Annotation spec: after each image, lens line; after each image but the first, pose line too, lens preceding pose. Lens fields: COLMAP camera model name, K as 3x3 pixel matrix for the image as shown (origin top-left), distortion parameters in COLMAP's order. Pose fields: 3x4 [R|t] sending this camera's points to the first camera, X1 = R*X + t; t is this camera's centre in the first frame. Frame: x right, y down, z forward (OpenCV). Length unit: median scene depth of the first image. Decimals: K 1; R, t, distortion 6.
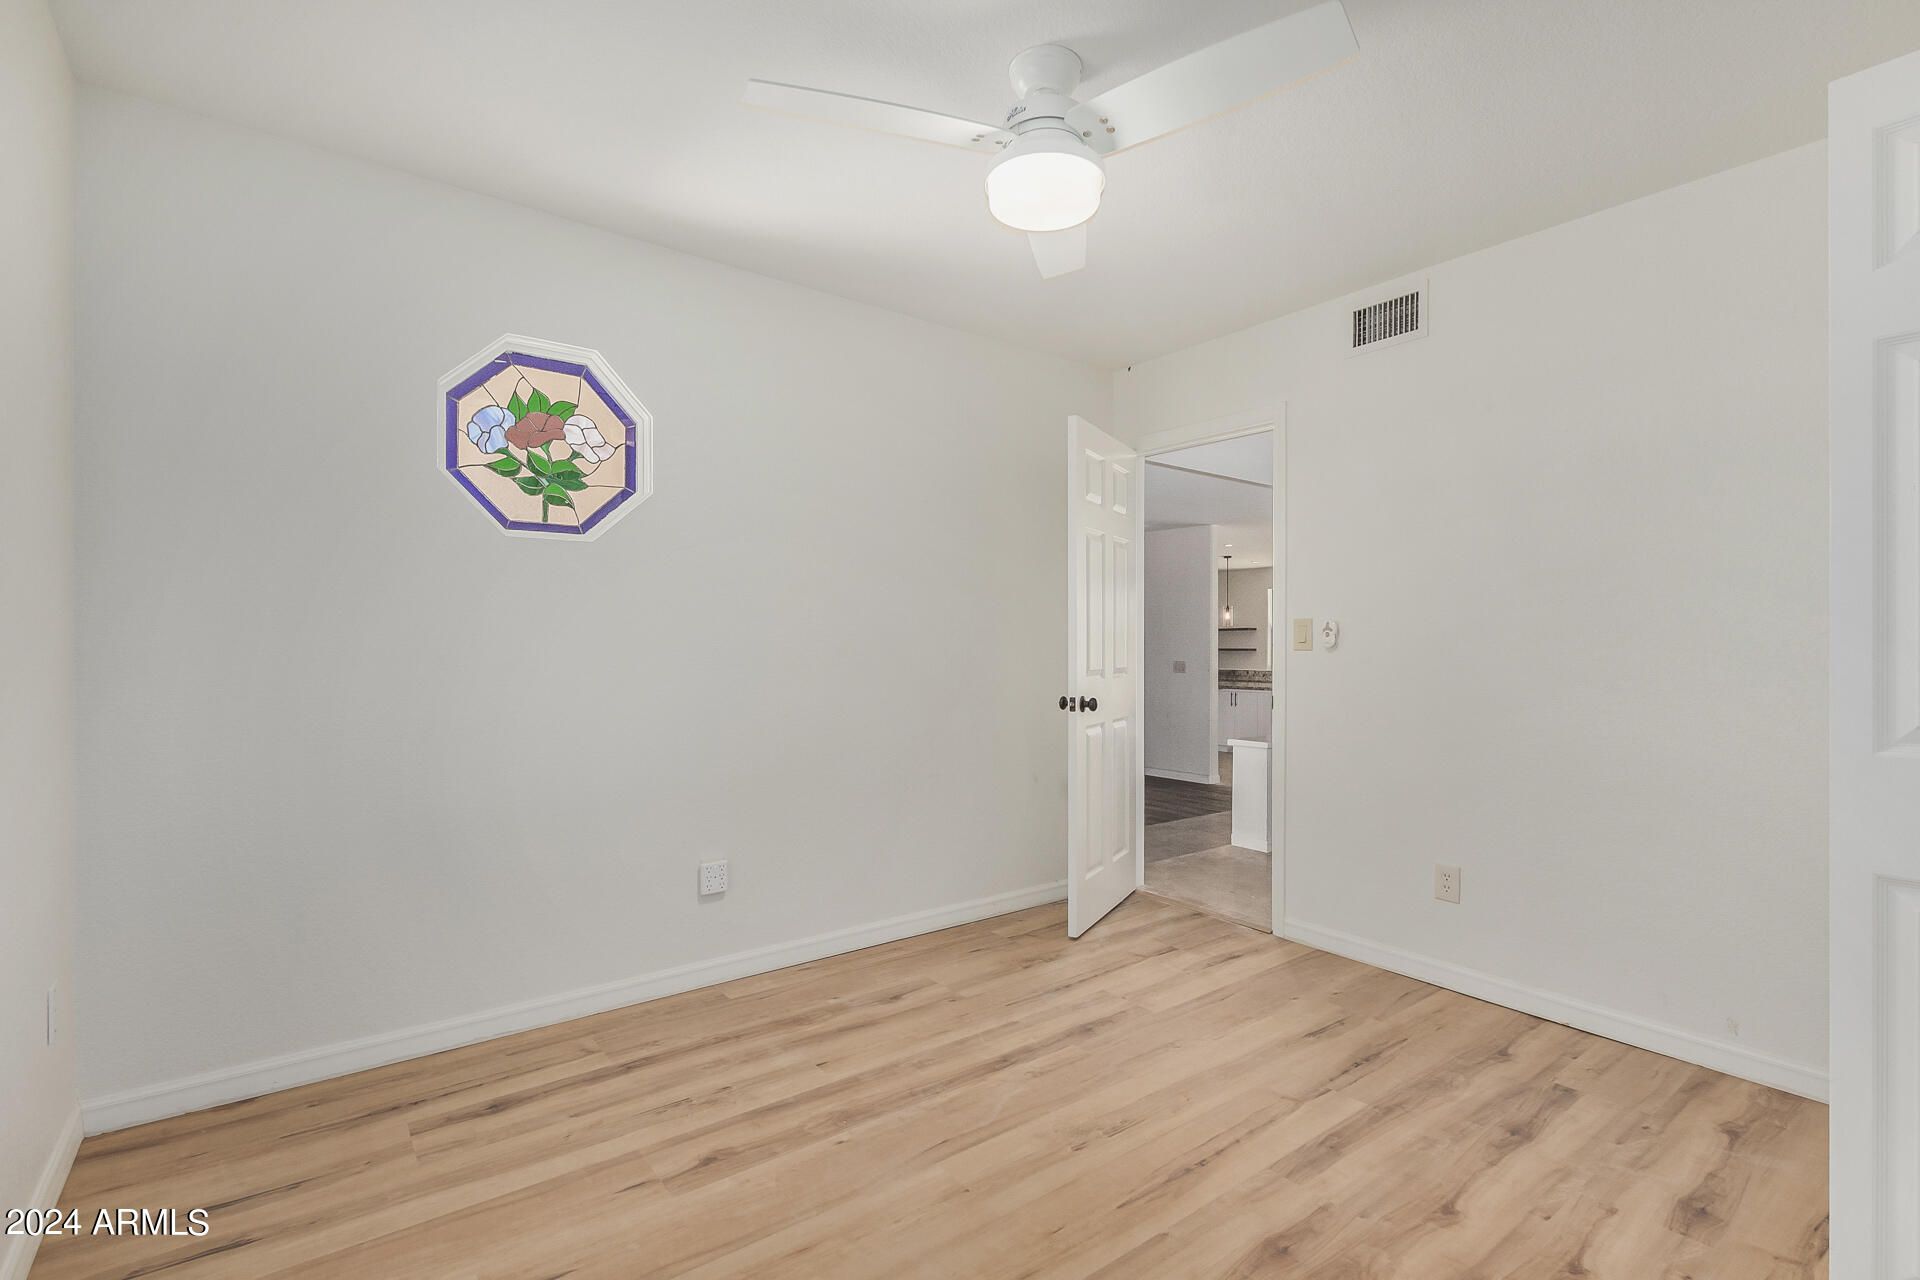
lens RADIAL K [[885.8, 0, 961.0], [0, 885.8, 640.5], [0, 0, 1]] dist [0.002772, -0.001725]
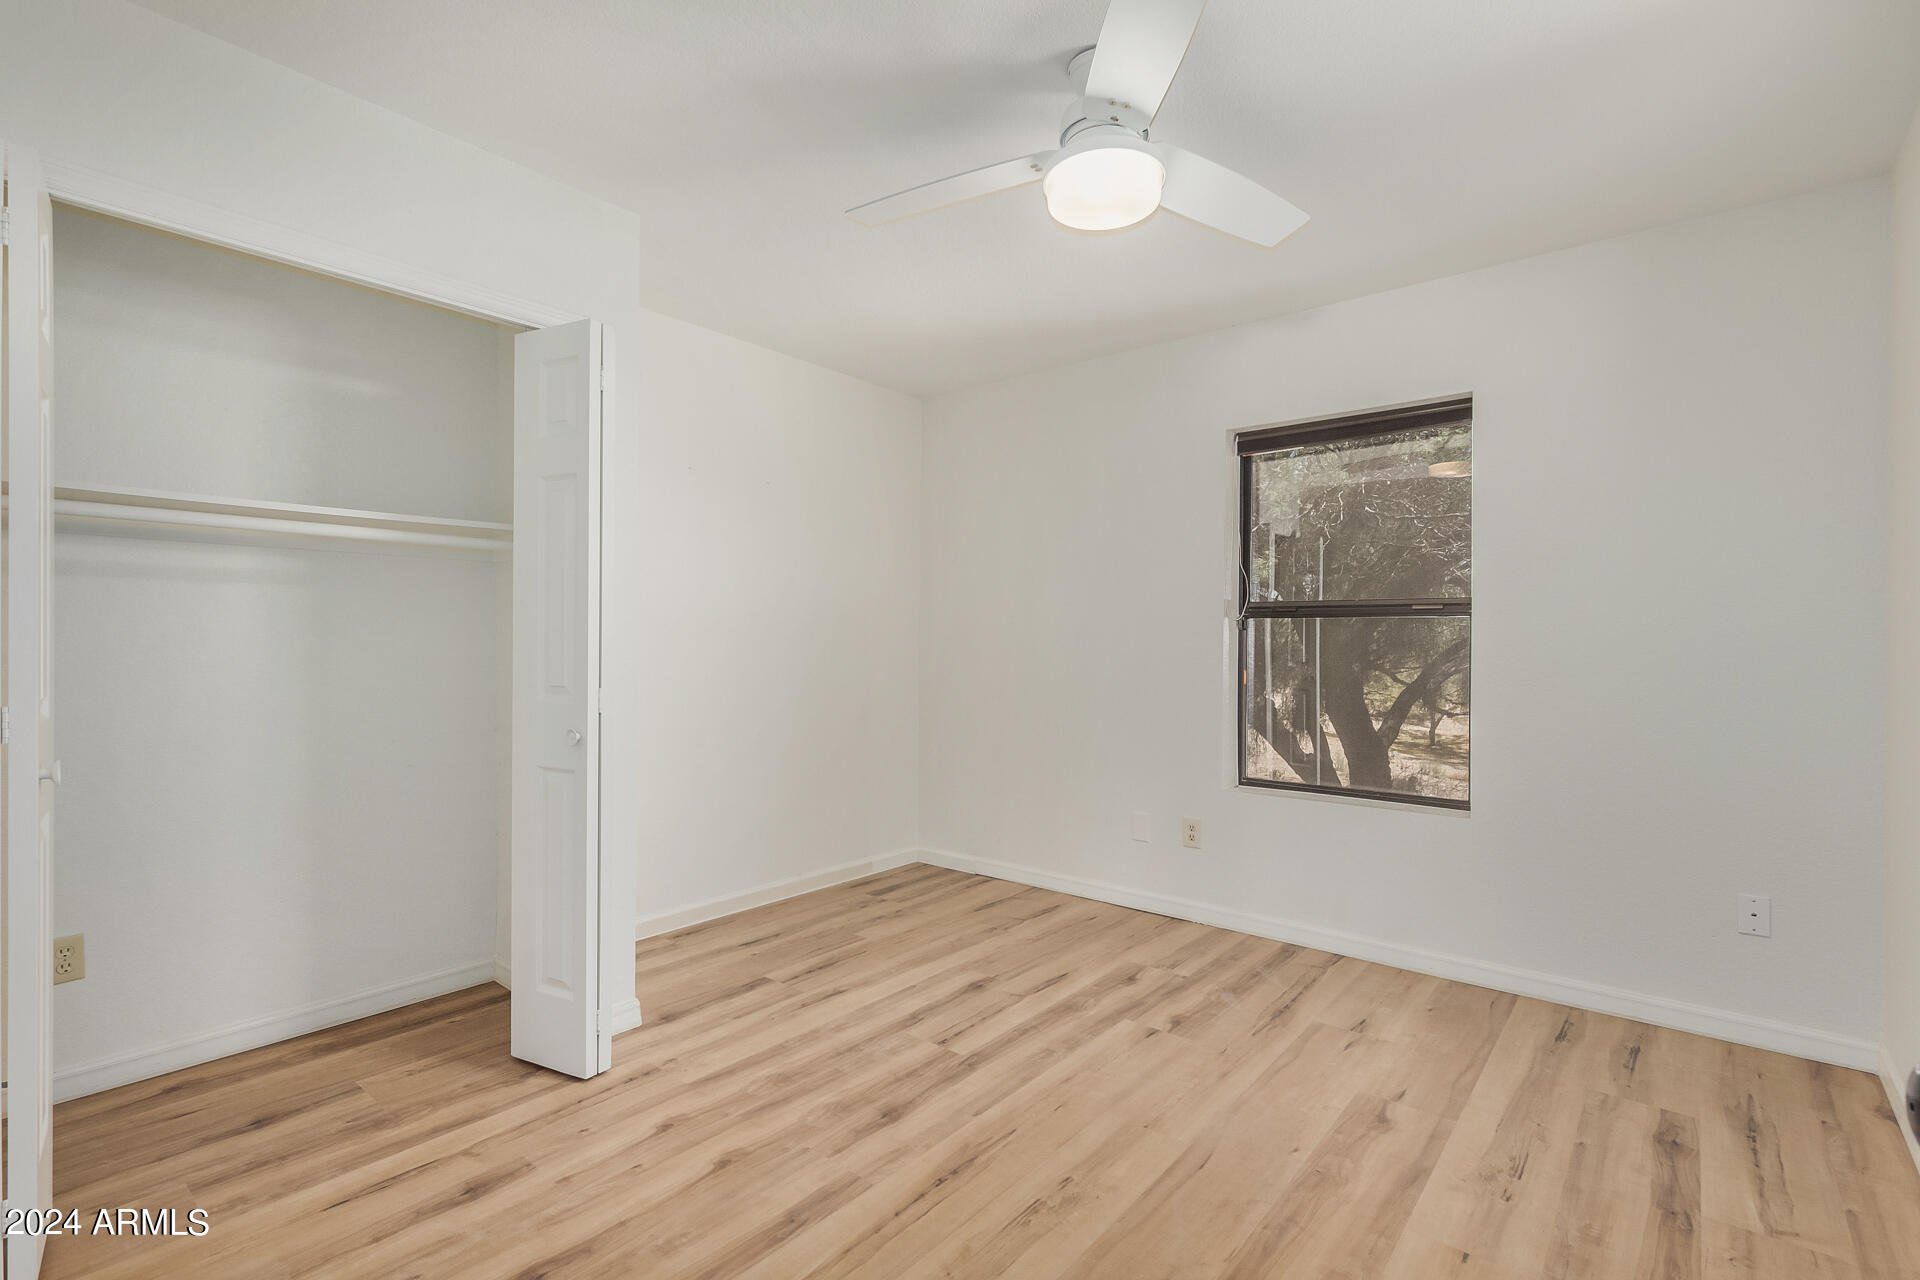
lens RADIAL K [[885.8, 0, 958.8], [0, 885.8, 641.6], [0, 0, 1]] dist [0.002772, -0.001725]
pose [[-0.975260, -0.008216, -0.220909, 0.471756], [-0.007170, 0.999959, -0.005535, 0.006870], [0.220945, -0.003814, -0.975279, 1.954528]]
